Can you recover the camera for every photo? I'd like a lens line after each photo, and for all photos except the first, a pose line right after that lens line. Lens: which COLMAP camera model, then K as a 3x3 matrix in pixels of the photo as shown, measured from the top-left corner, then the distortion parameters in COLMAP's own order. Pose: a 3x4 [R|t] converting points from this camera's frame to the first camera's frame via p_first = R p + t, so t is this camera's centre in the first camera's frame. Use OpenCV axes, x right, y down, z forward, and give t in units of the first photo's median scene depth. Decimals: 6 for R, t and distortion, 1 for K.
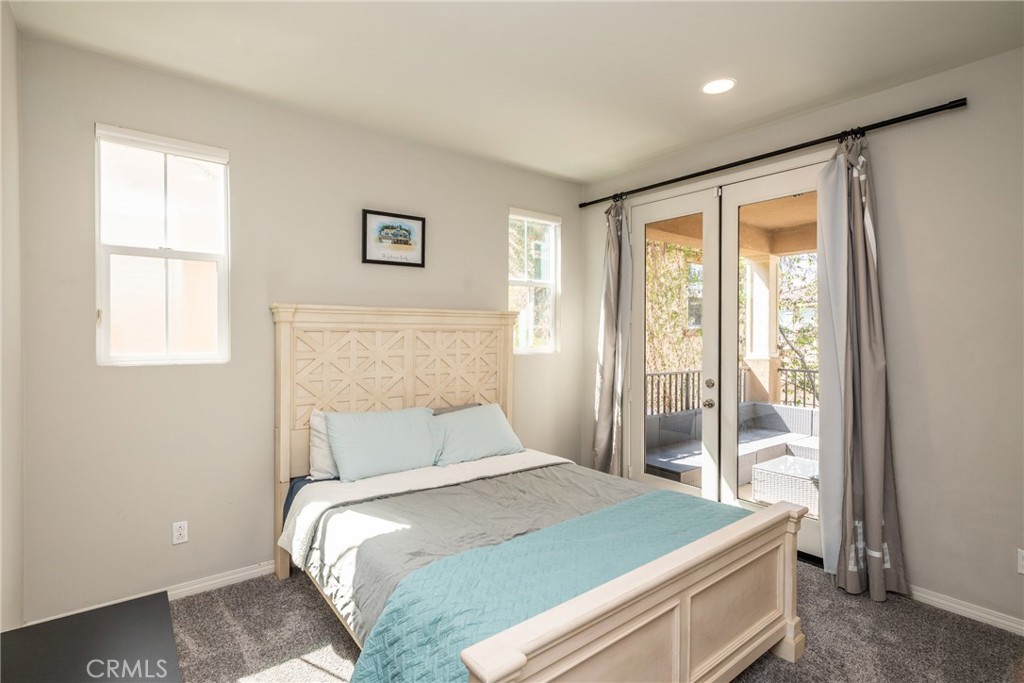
lens RADIAL K [[498.8, 0, 502.1], [0, 498.8, 342.4], [0, 0, 1]] dist [0.004251, 0.001167]
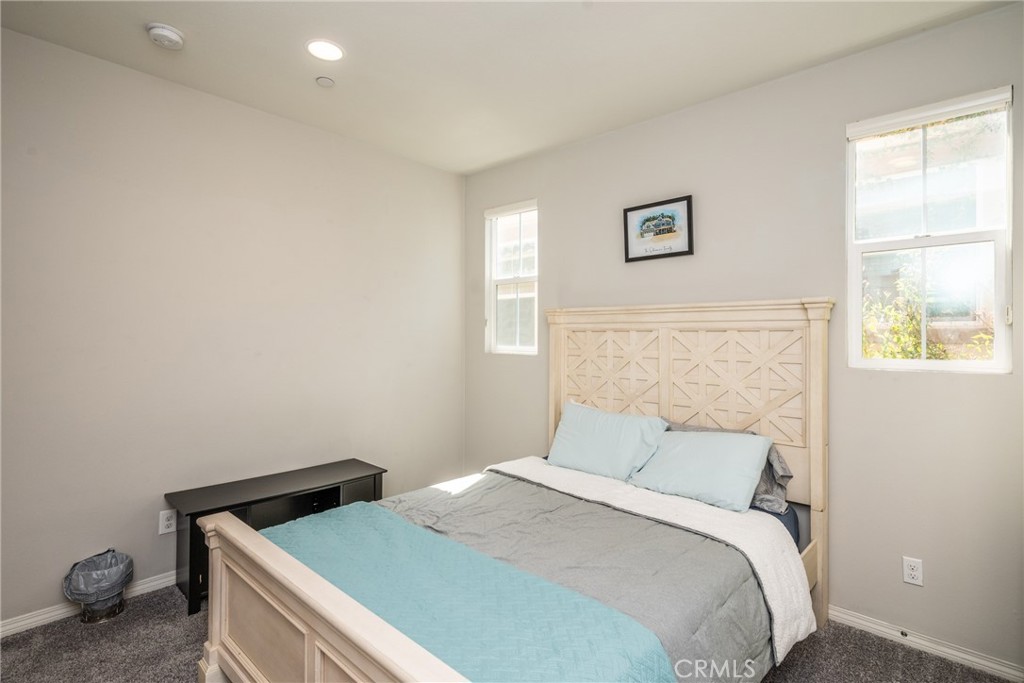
lens RADIAL K [[498.8, 0, 501.9], [0, 498.8, 331.8], [0, 0, 1]] dist [0.004251, 0.001167]
pose [[0.158581, 0.001698, -0.987345, 0.653102], [-0.014903, 0.999889, -0.000674, -0.015769], [0.987234, 0.014821, 0.158588, 0.584669]]
